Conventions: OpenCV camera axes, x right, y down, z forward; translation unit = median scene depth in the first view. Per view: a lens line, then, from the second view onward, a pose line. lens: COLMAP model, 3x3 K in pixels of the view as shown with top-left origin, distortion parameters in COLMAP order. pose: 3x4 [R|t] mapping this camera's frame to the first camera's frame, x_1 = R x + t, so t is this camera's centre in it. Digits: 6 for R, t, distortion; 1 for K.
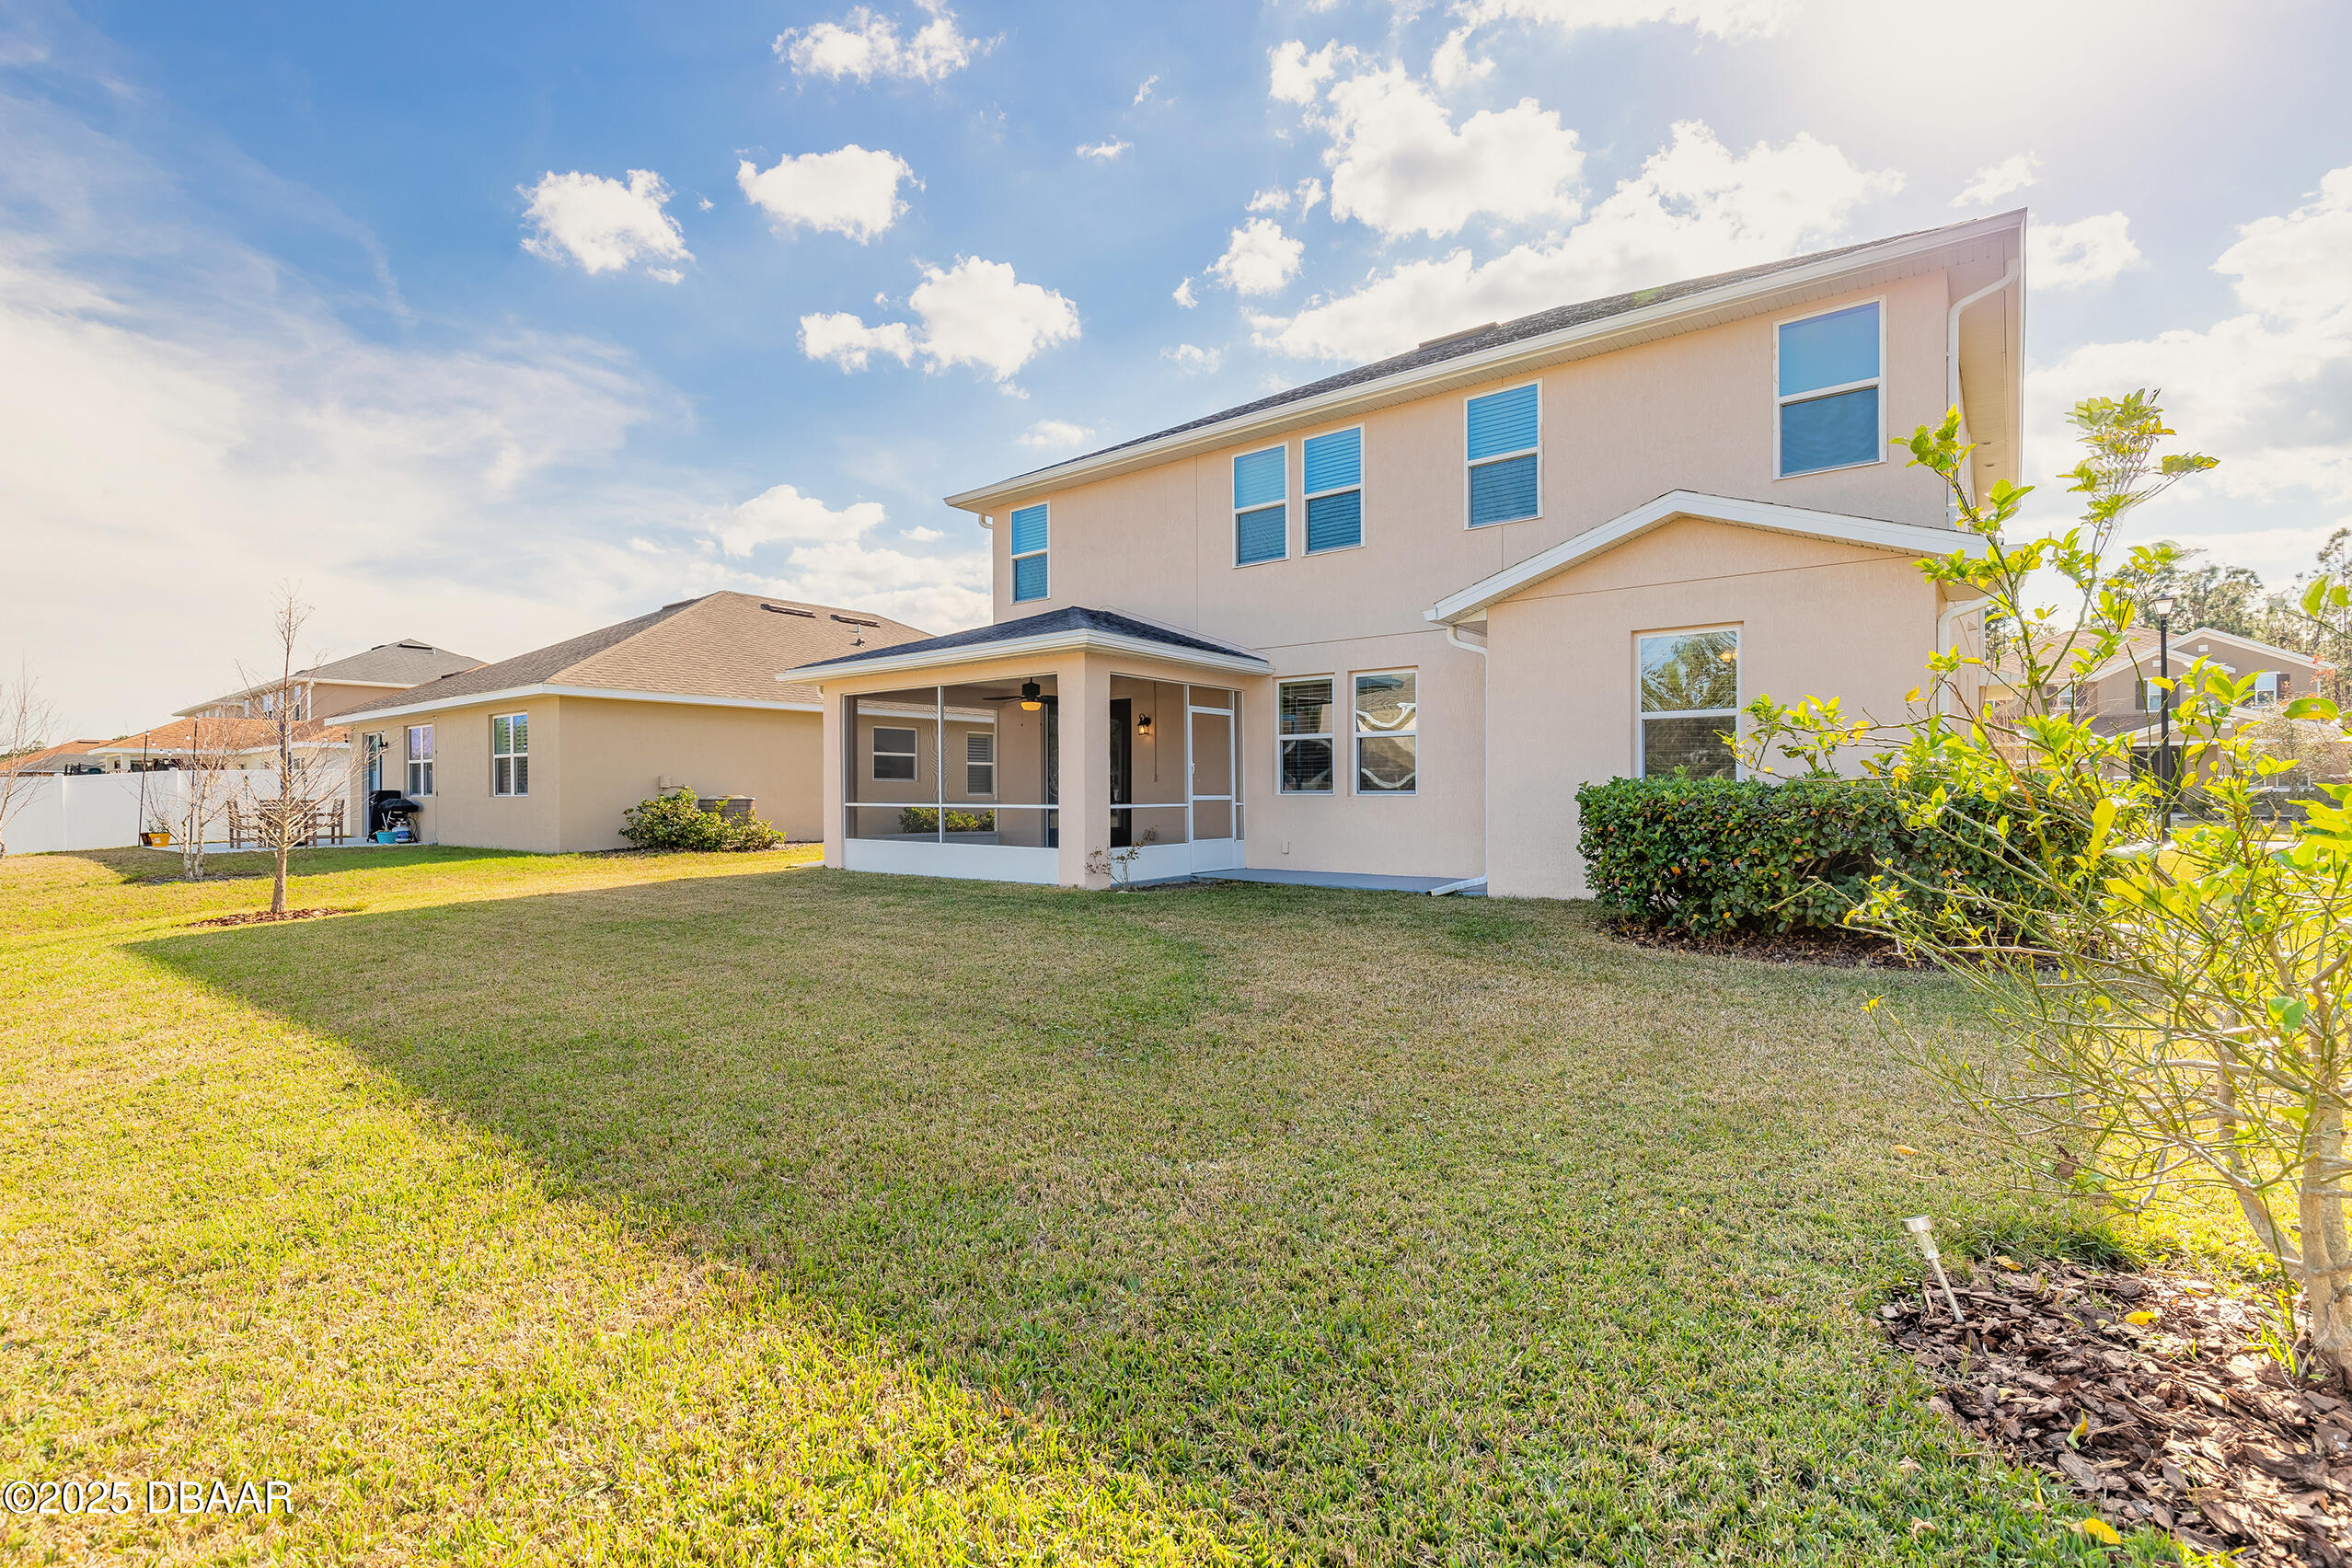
lens RADIAL K [[1057.1, 0, 1169.4], [0, 1057.1, 793.6], [0, 0, 1]] dist [0.002558, -0.000340]
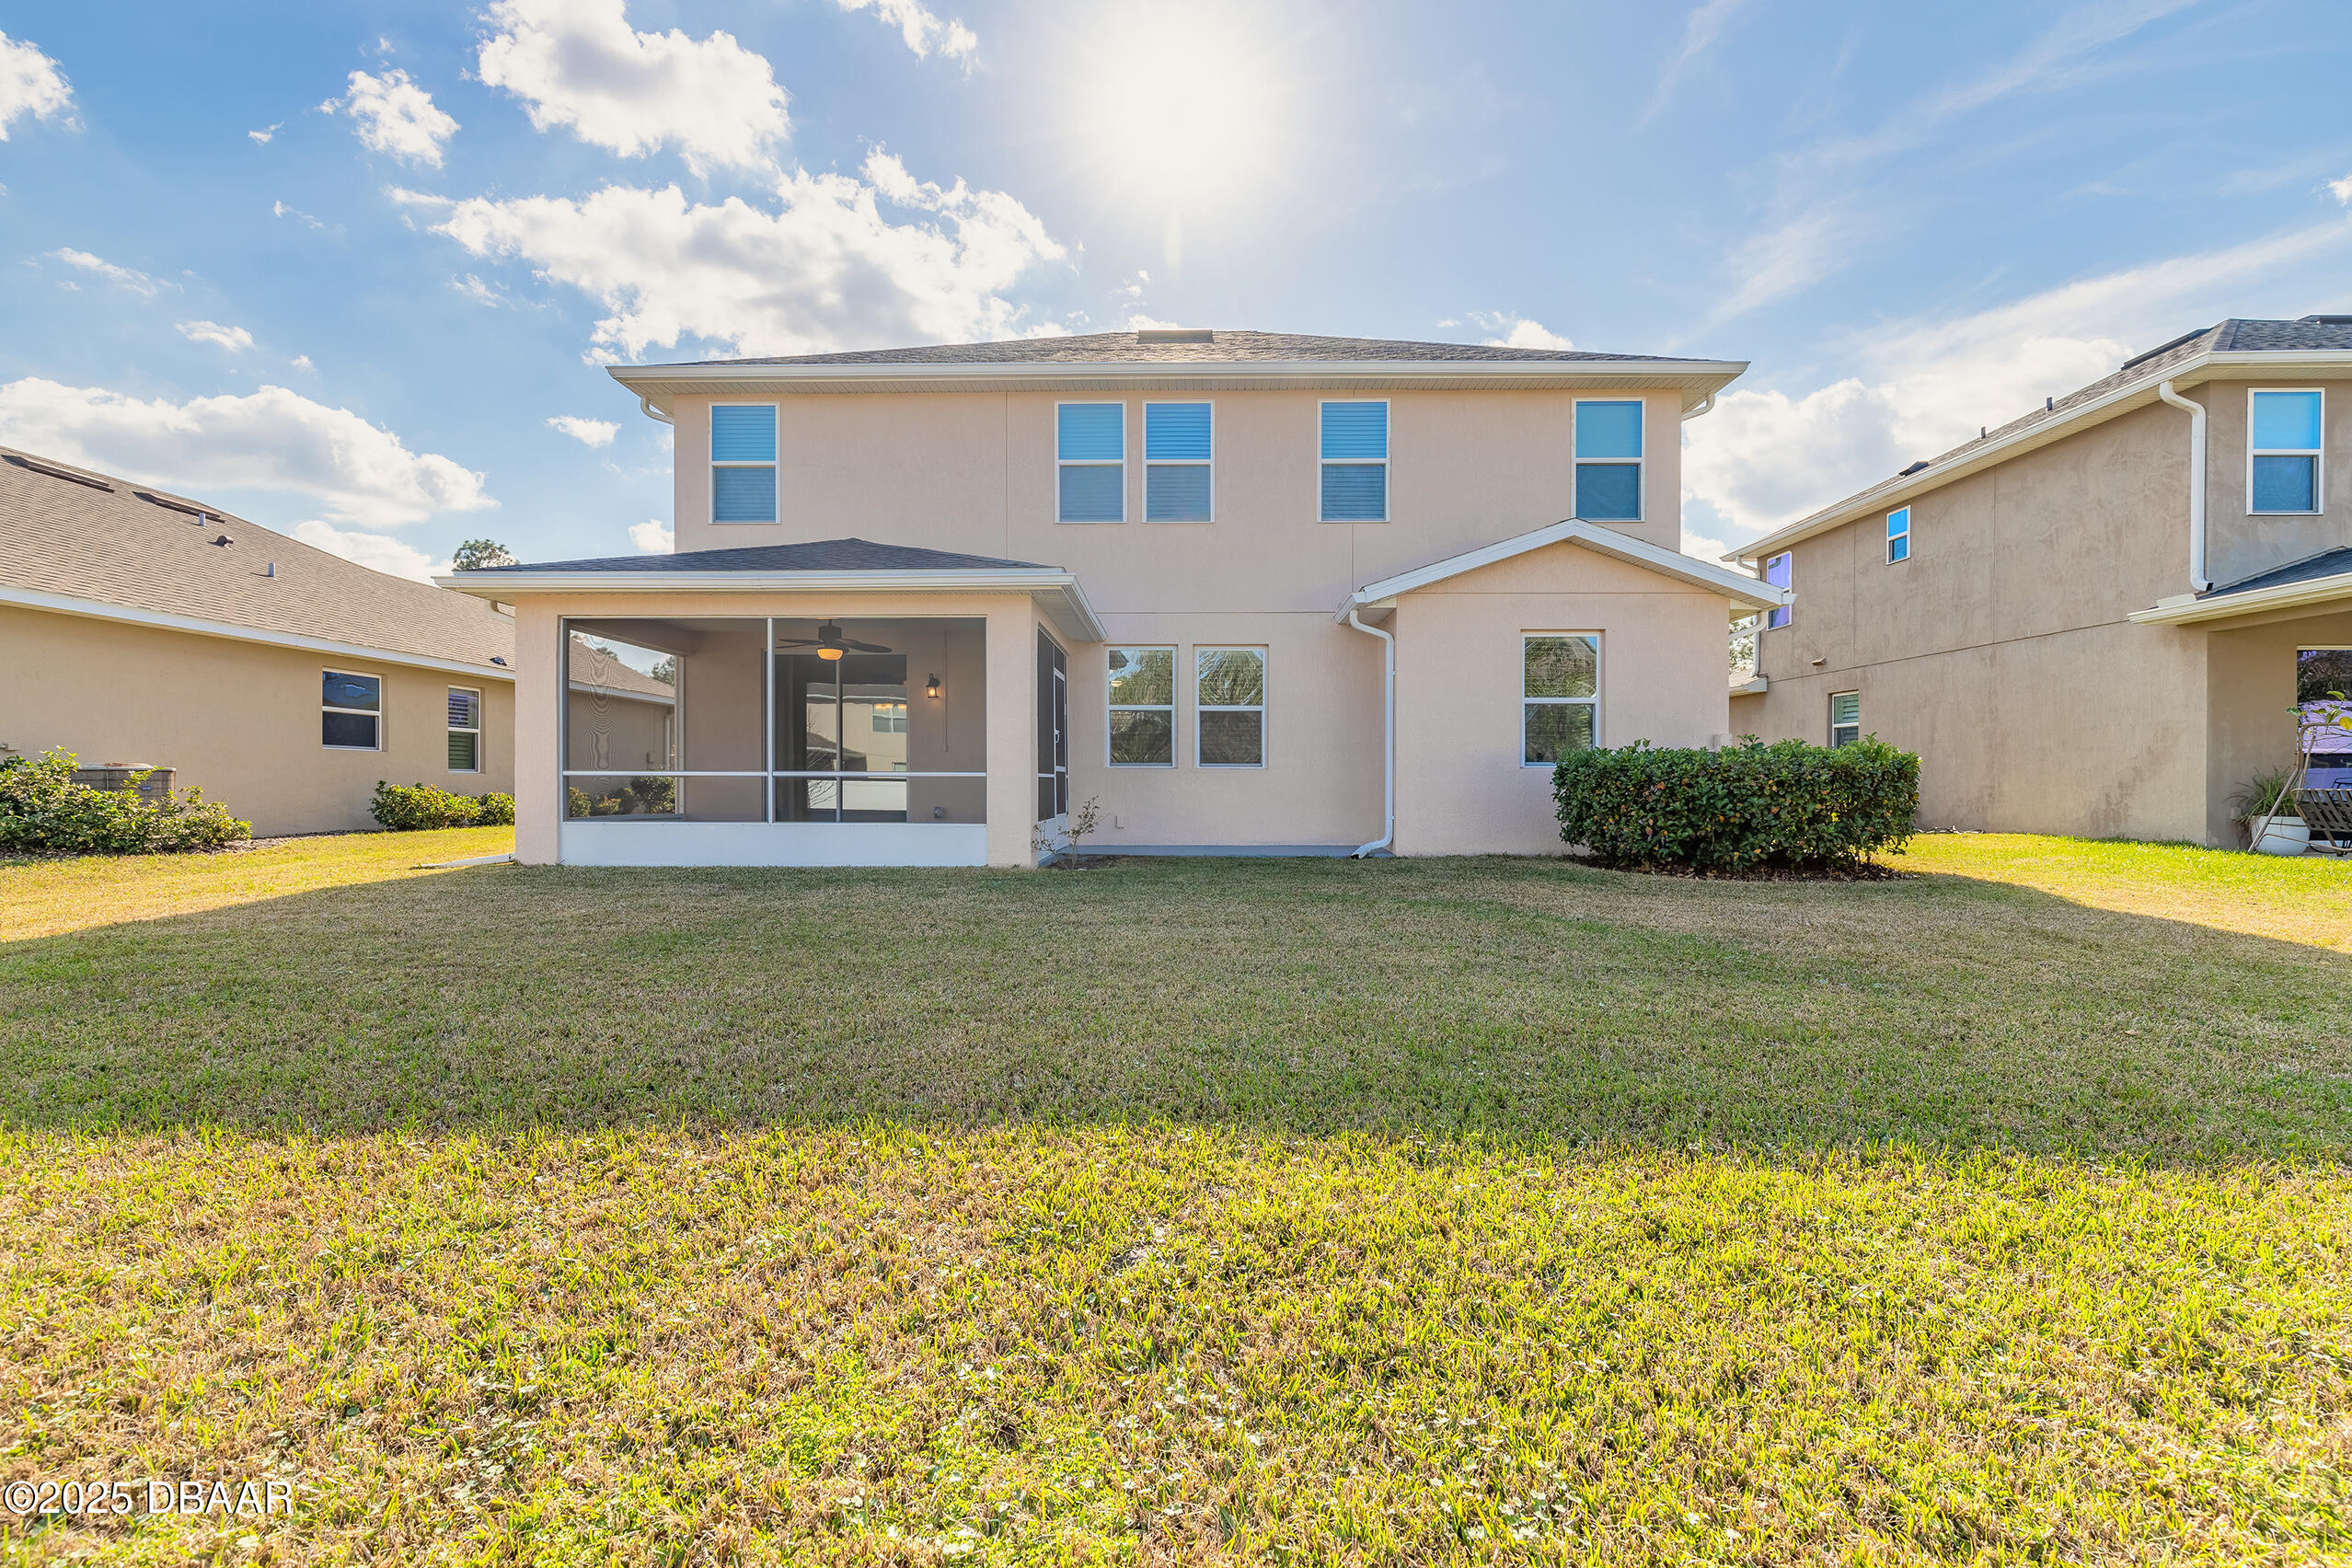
lens RADIAL K [[1057.1, 0, 1166.8], [0, 1057.1, 784.9], [0, 0, 1]] dist [0.002558, -0.000340]
pose [[0.794243, 0.003025, 0.607593, -0.448769], [-0.003350, 0.999994, -0.000599, 0.018629], [-0.607591, -0.001559, 0.794248, 0.211206]]
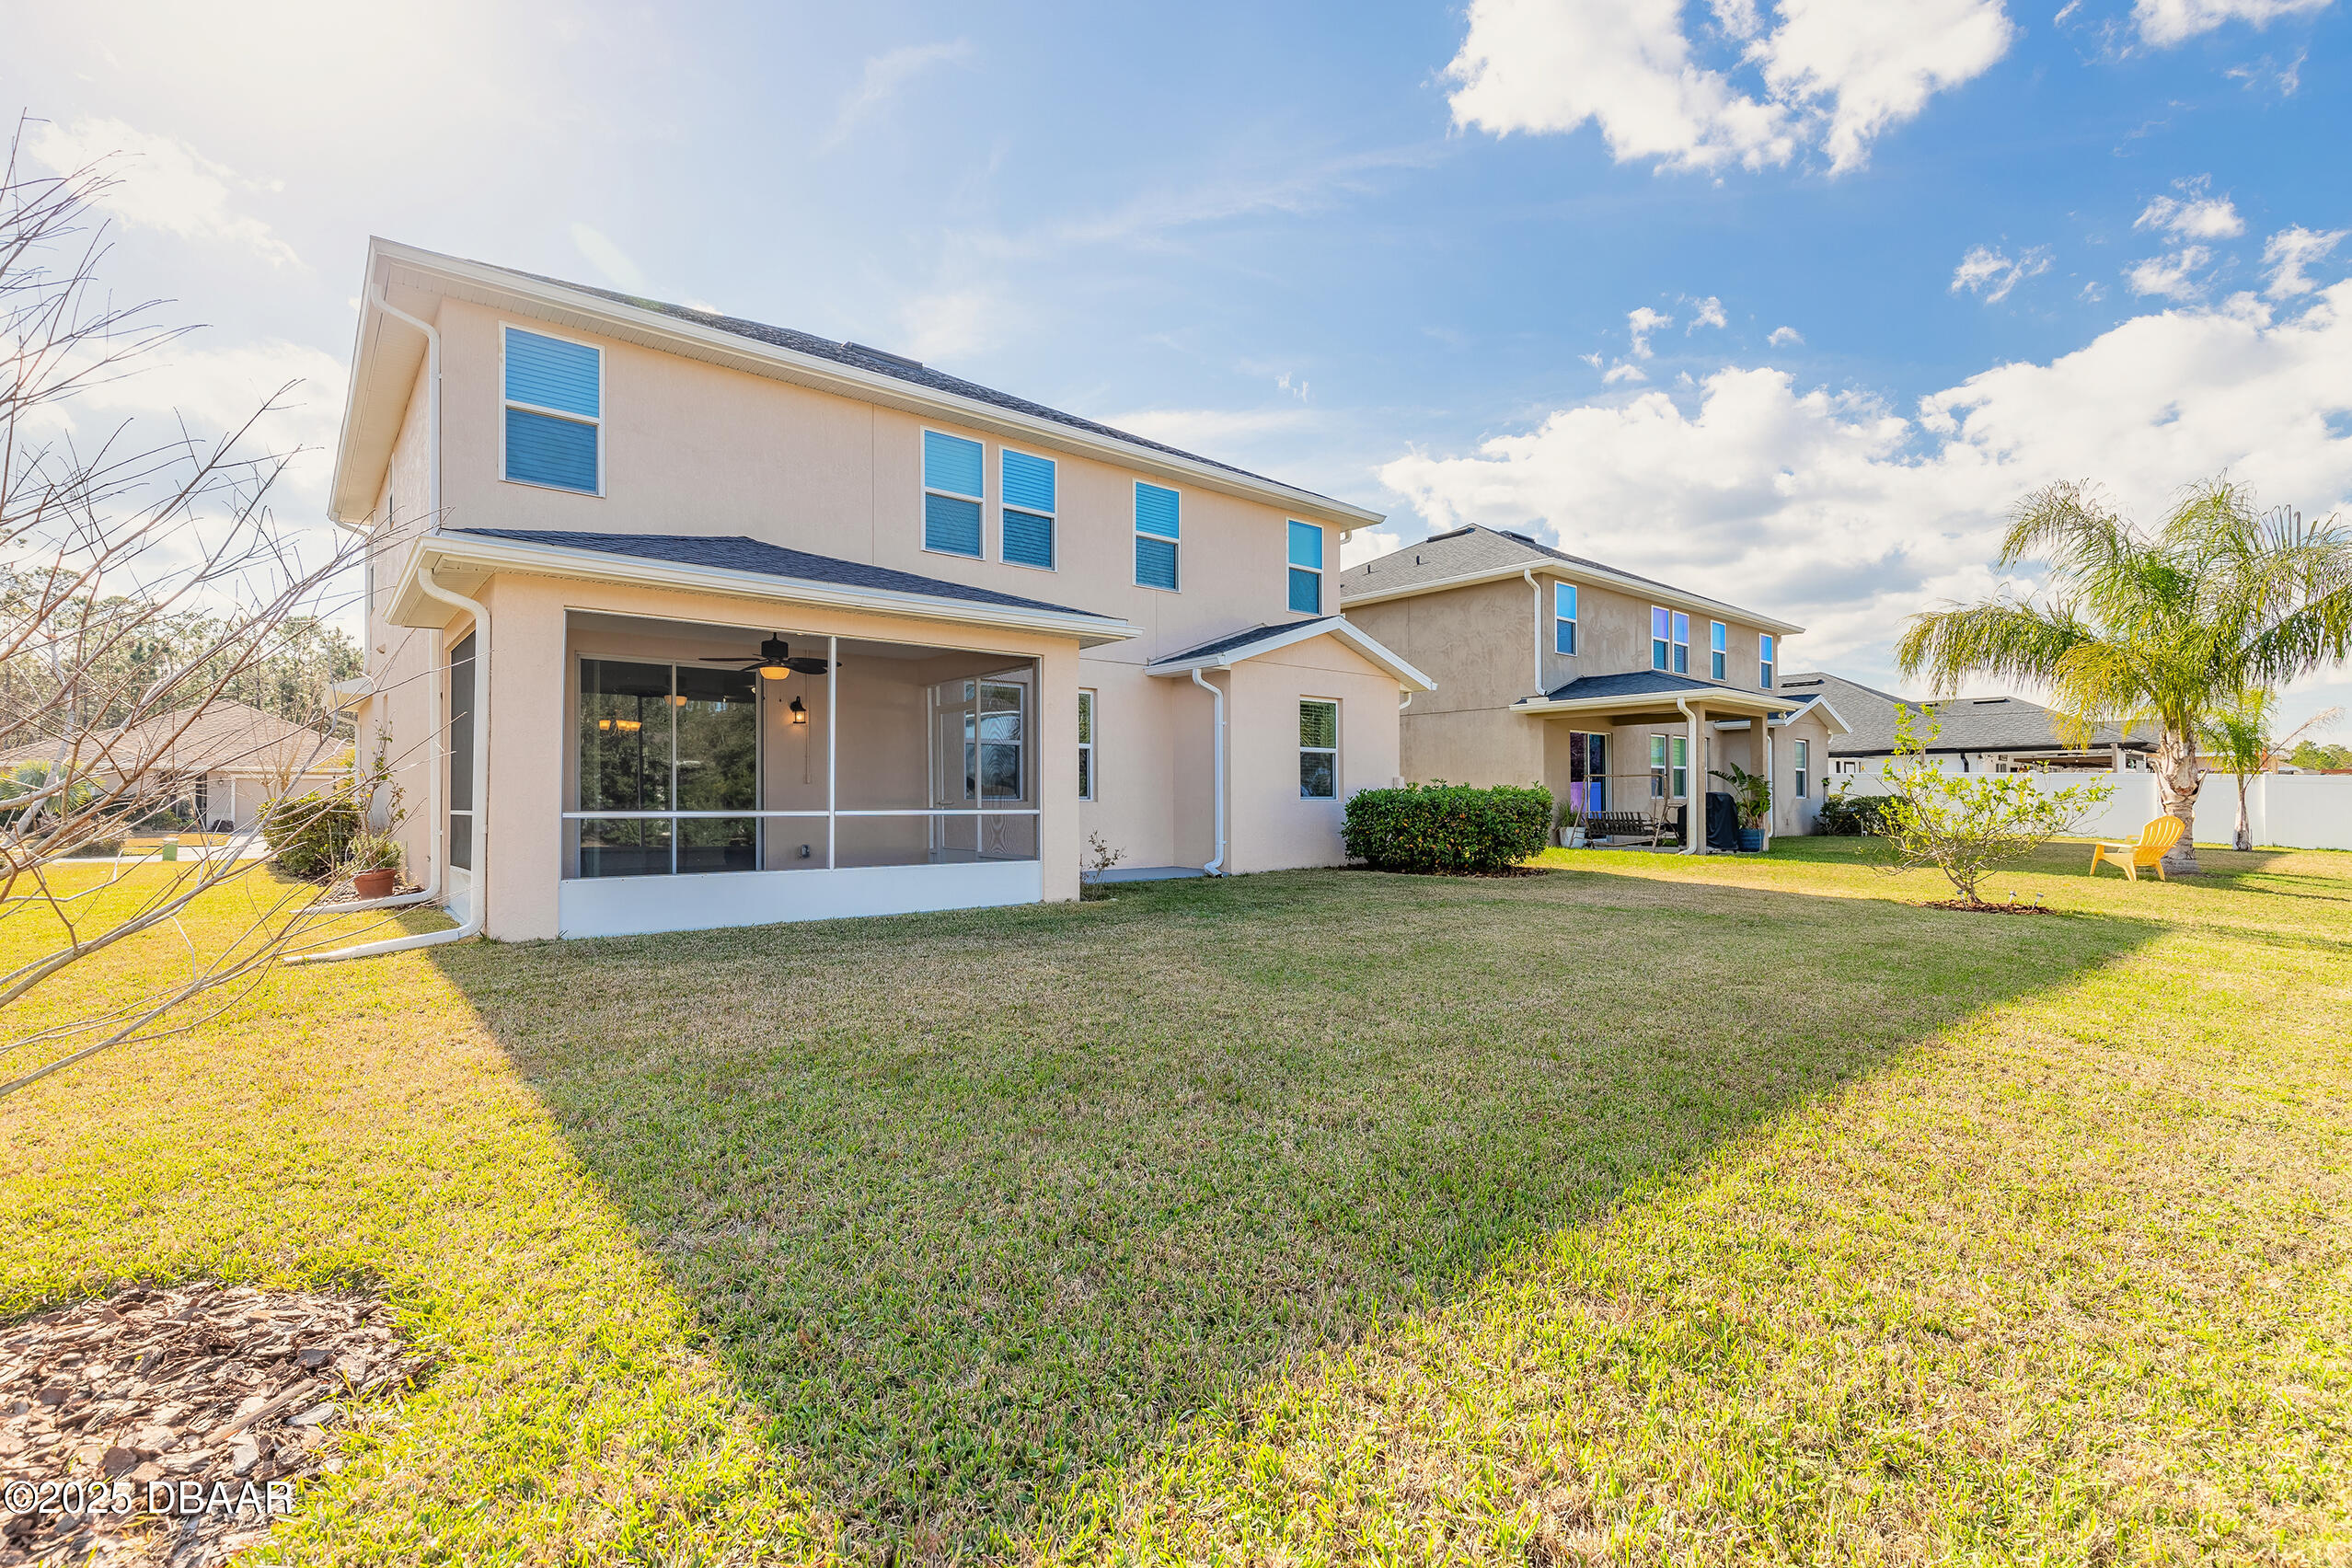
lens RADIAL K [[1057.1, 0, 1176.1], [0, 1057.1, 787.6], [0, 0, 1]] dist [0.002558, -0.000340]
pose [[0.190319, 0.014288, 0.981618, -0.826200], [0.002465, 0.999884, -0.015032, 0.005282], [-0.981719, 0.005281, 0.190261, 0.645409]]
